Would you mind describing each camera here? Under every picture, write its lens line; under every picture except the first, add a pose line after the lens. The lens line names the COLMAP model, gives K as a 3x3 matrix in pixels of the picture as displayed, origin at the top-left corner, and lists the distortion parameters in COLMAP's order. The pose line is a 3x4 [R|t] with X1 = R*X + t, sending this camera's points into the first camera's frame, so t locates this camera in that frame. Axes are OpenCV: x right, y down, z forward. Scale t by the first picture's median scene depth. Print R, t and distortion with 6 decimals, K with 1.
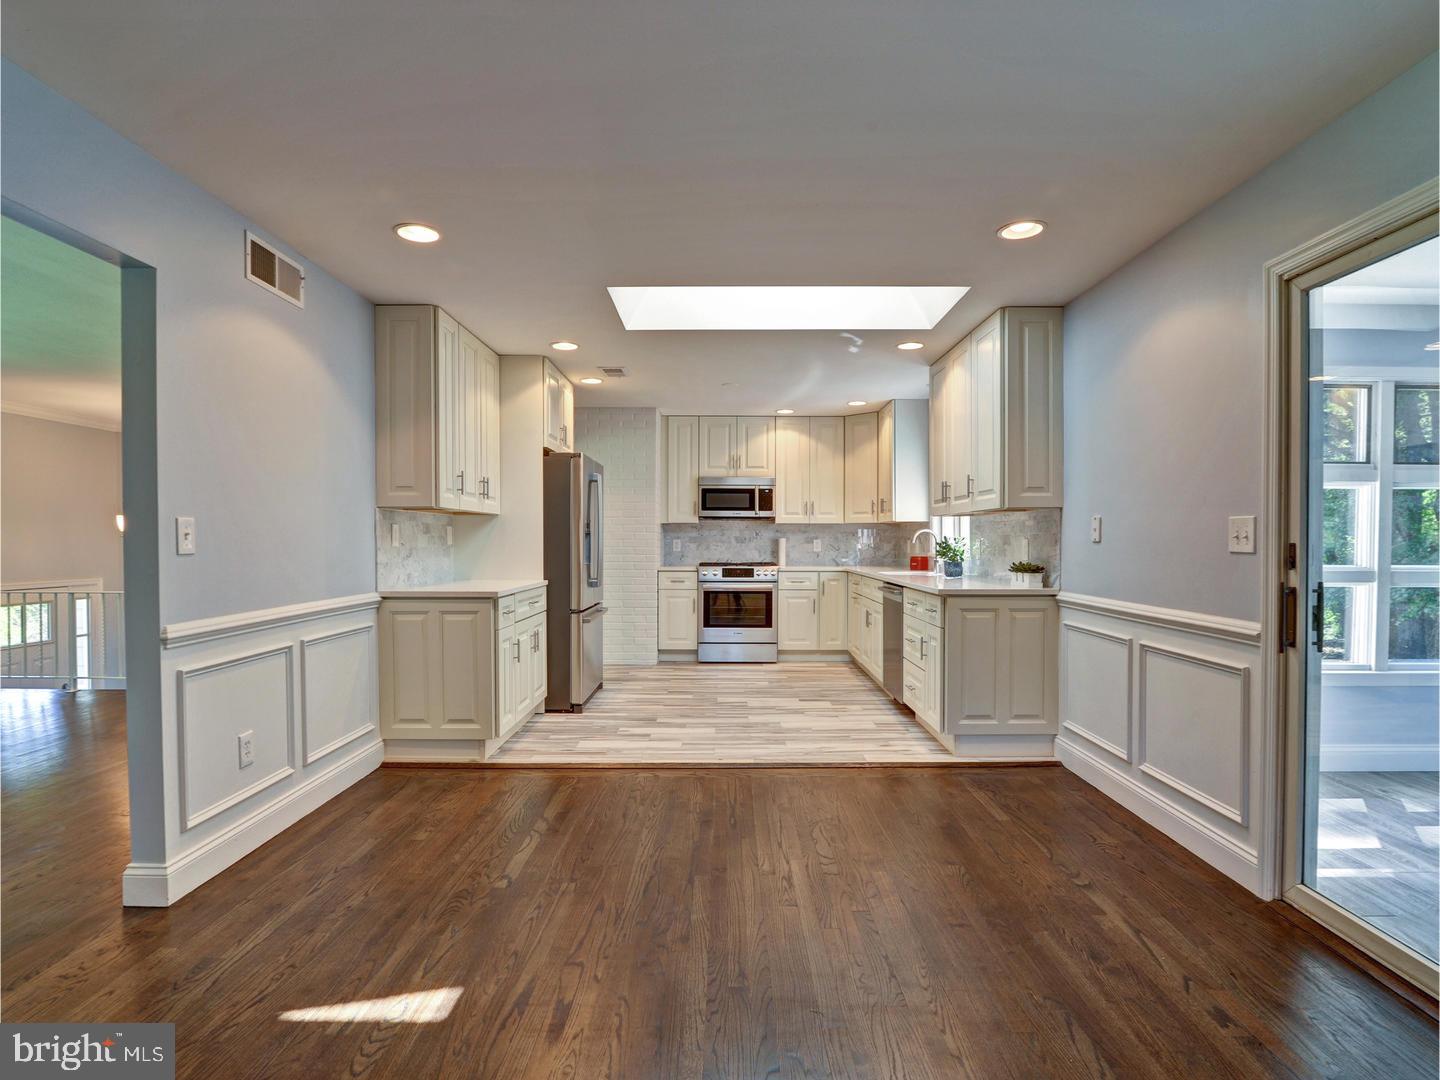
lens RADIAL K [[743.4, 0, 734.6], [0, 743.4, 552.9], [0, 0, 1]] dist [-0.015681, -0.001751]
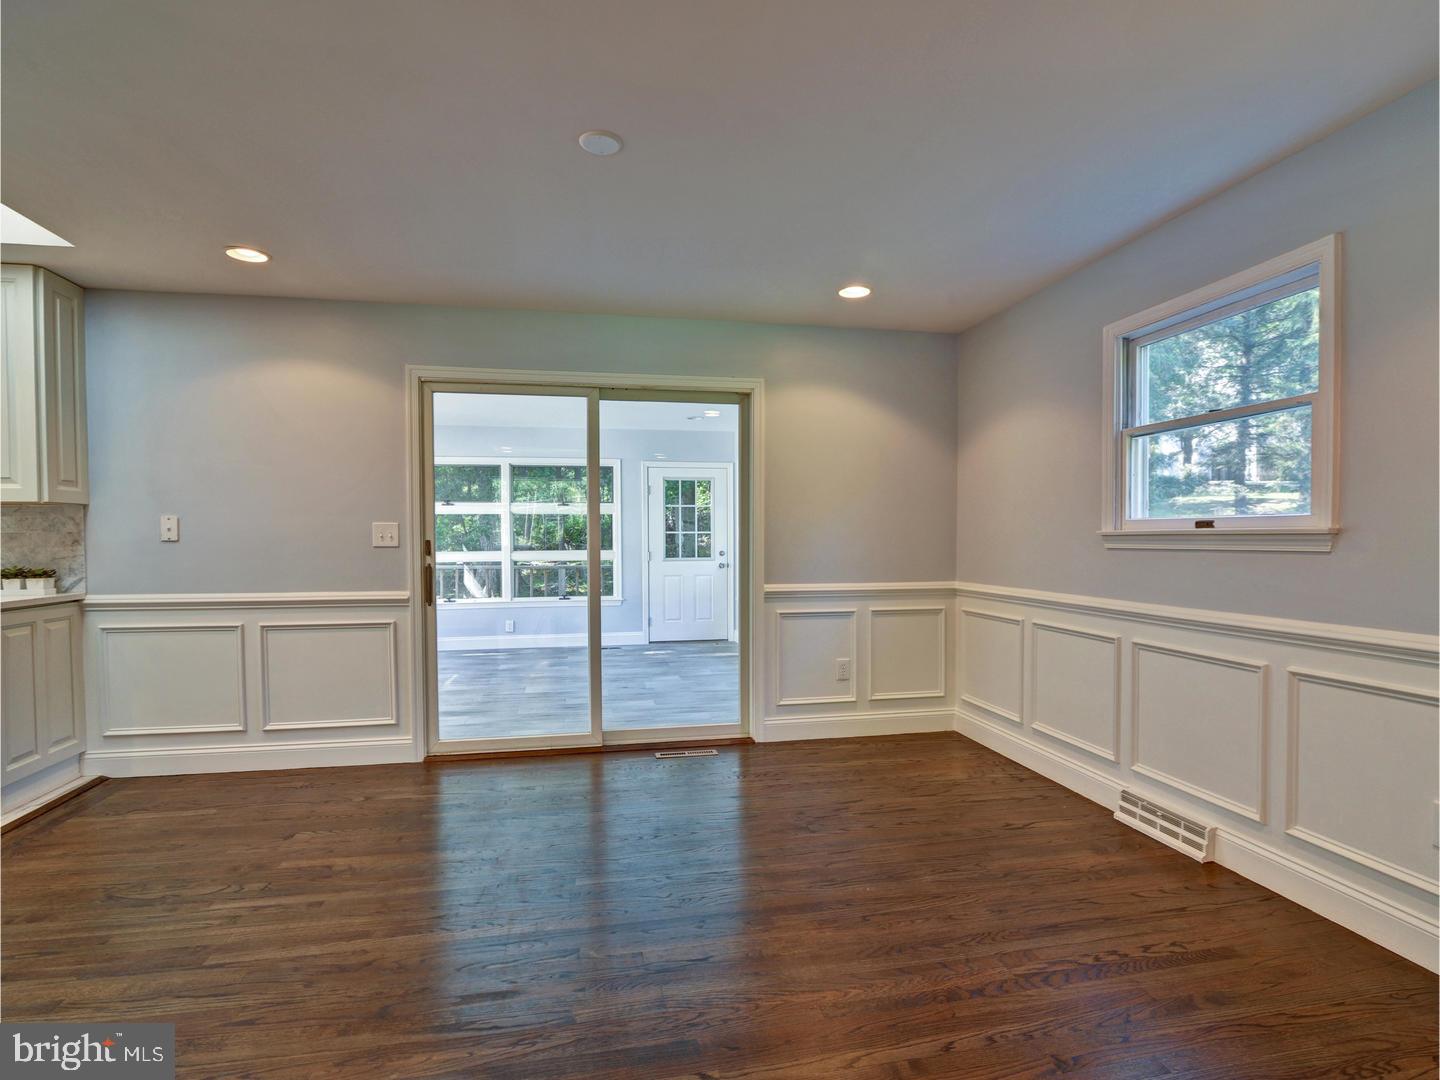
lens RADIAL K [[743.4, 0, 714.0], [0, 743.4, 559.1], [0, 0, 1]] dist [-0.015681, -0.001751]
pose [[-0.184723, -0.027017, 0.982419, -0.487449], [0.019724, 0.999319, 0.031190, -0.004852], [-0.982593, 0.025139, -0.184065, 0.321910]]
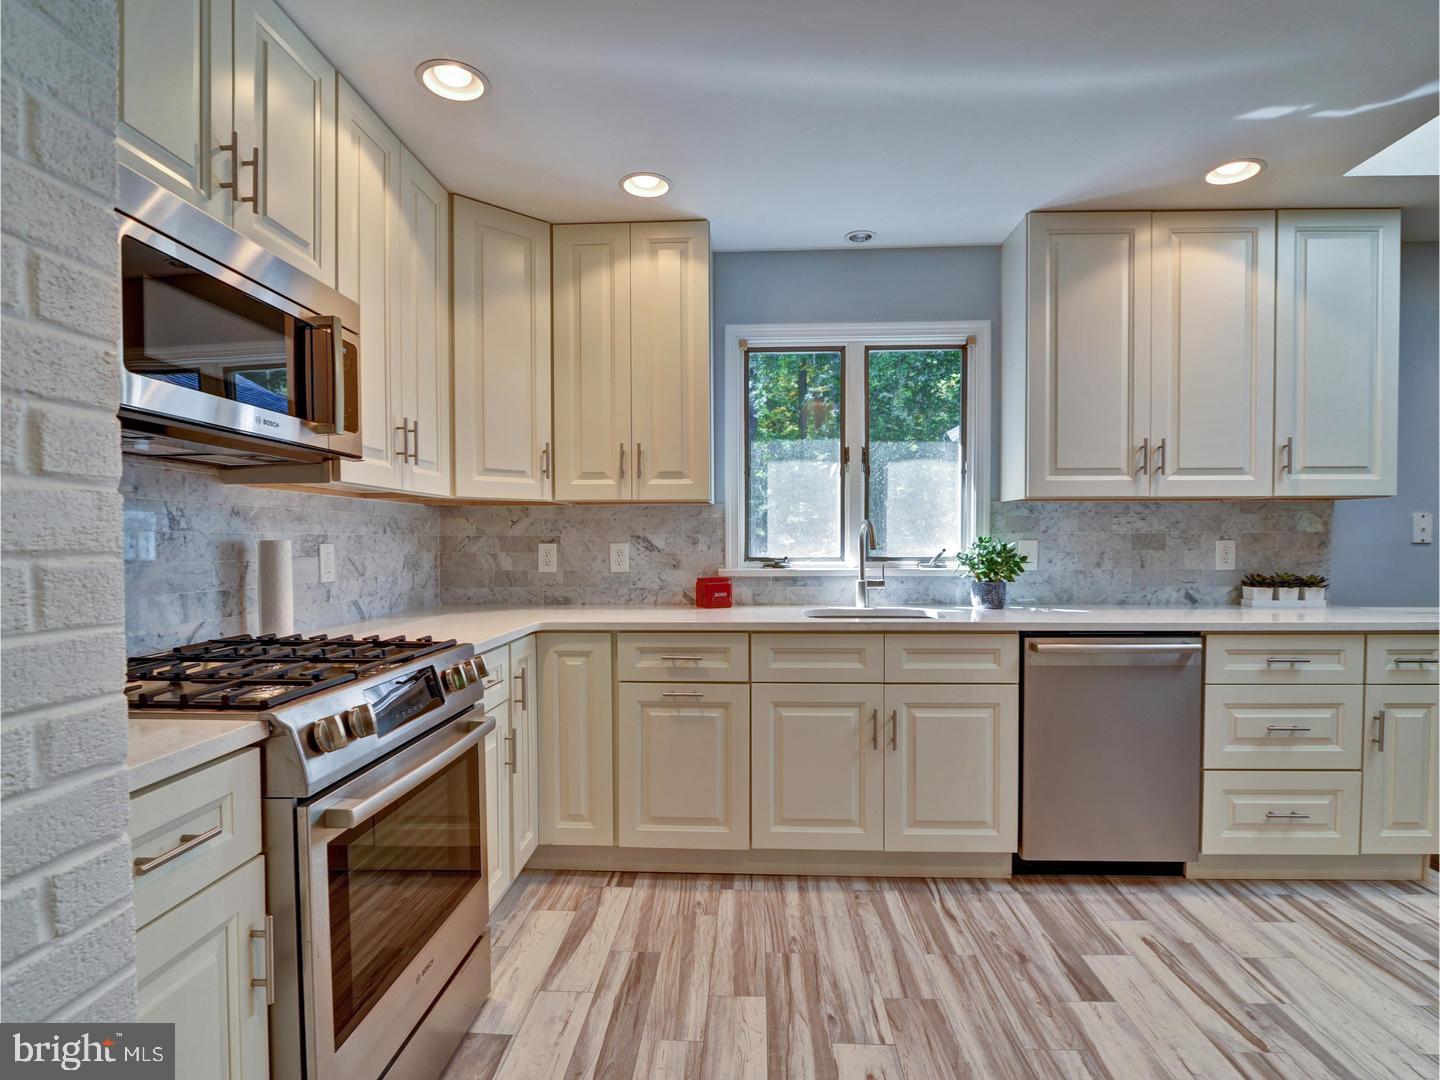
lens RADIAL K [[743.4, 0, 724.5], [0, 743.4, 554.2], [0, 0, 1]] dist [-0.015681, -0.001751]
pose [[0.058879, -0.019583, 0.998073, -0.295777], [0.019734, 0.999635, 0.018449, -0.024618], [-0.998070, 0.018610, 0.059244, 1.281212]]
